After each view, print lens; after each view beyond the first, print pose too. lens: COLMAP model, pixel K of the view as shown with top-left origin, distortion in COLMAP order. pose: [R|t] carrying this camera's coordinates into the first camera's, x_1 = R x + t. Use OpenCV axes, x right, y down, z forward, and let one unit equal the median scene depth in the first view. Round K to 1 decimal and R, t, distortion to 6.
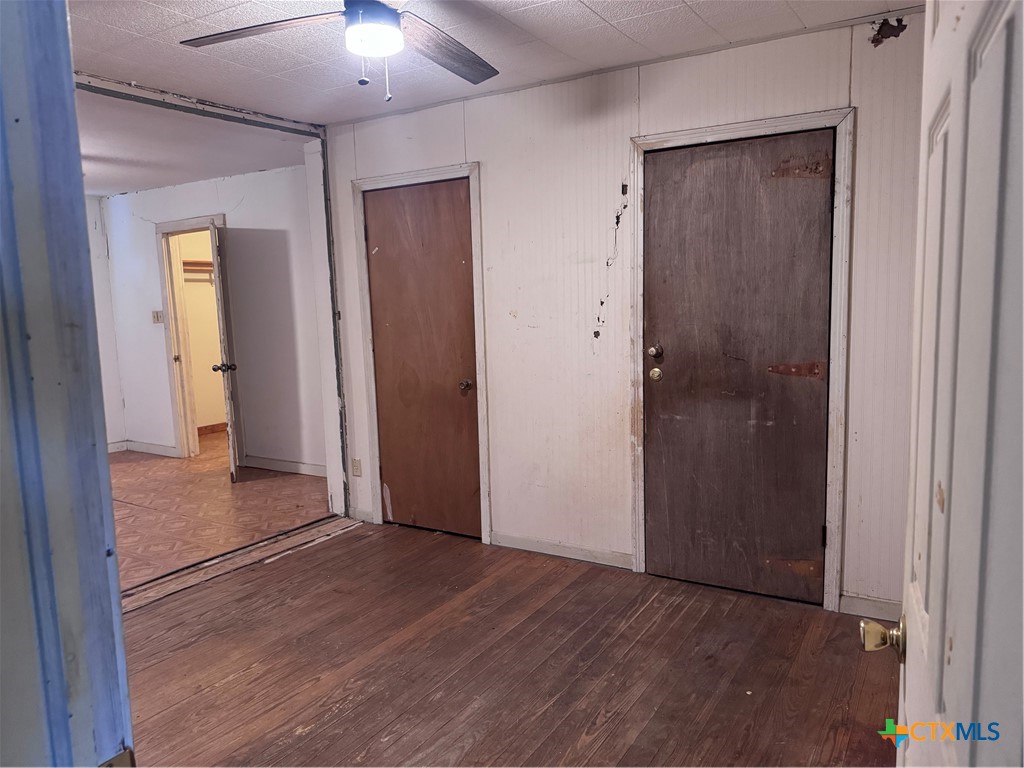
lens RADIAL K [[723.4, 0, 514.7], [0, 723.4, 385.5], [0, 0, 1]] dist [0.079908, -0.111875]
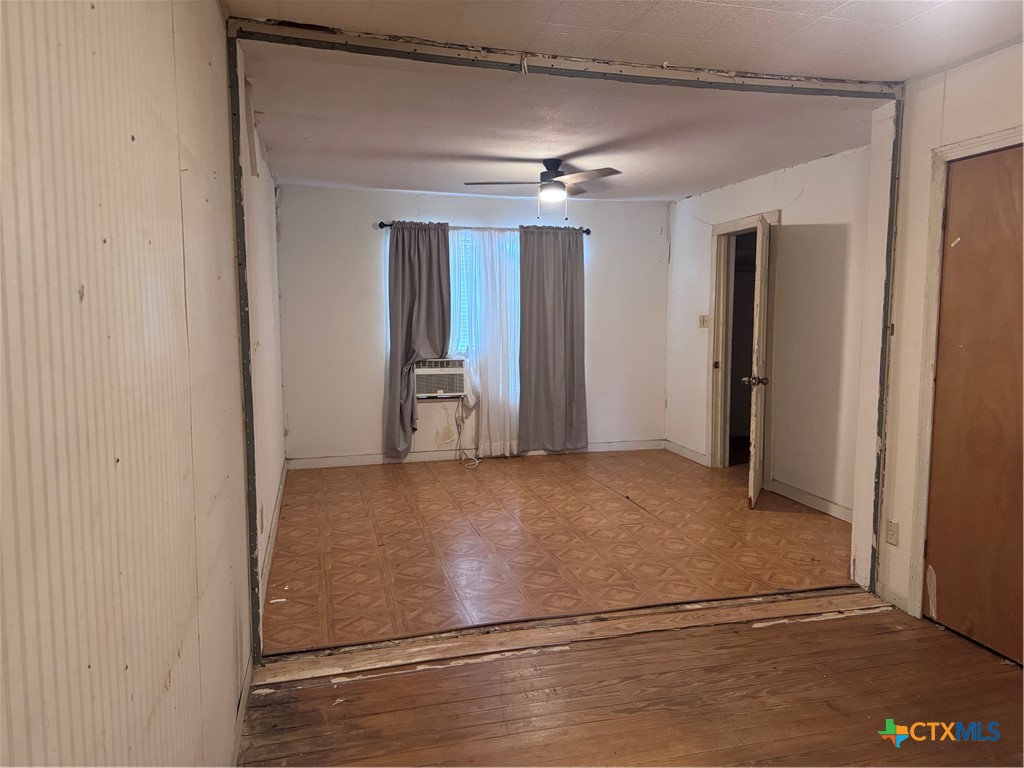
lens RADIAL K [[723.4, 0, 514.7], [0, 723.4, 385.5], [0, 0, 1]] dist [0.079908, -0.111875]
pose [[0.728821, 0.101310, -0.677168, -0.005613], [-0.103639, 0.993921, 0.037155, -0.030729], [0.676816, 0.043102, 0.734890, 0.203981]]
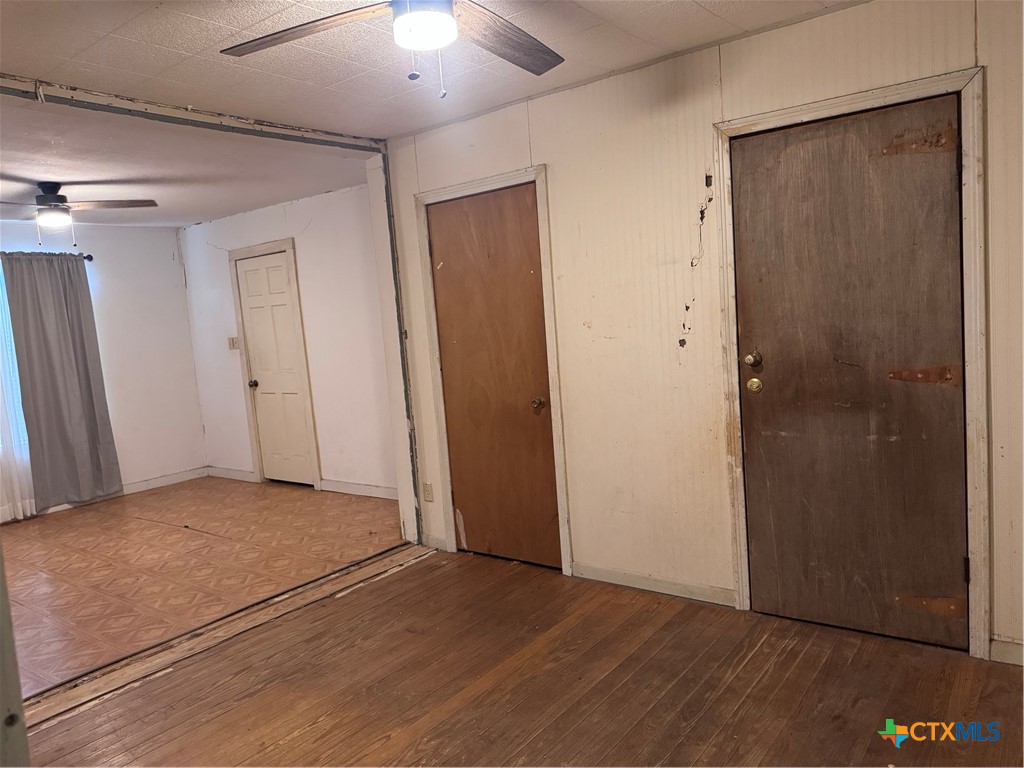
lens RADIAL K [[721.4, 0, 508.2], [0, 721.4, 378.8], [0, 0, 1]] dist [0.128553, -0.215731]
pose [[0.993245, -0.036718, -0.110072, -0.003525], [0.033994, 0.999070, -0.026526, -0.008947], [0.110943, 0.022605, 0.993570, 0.072698]]
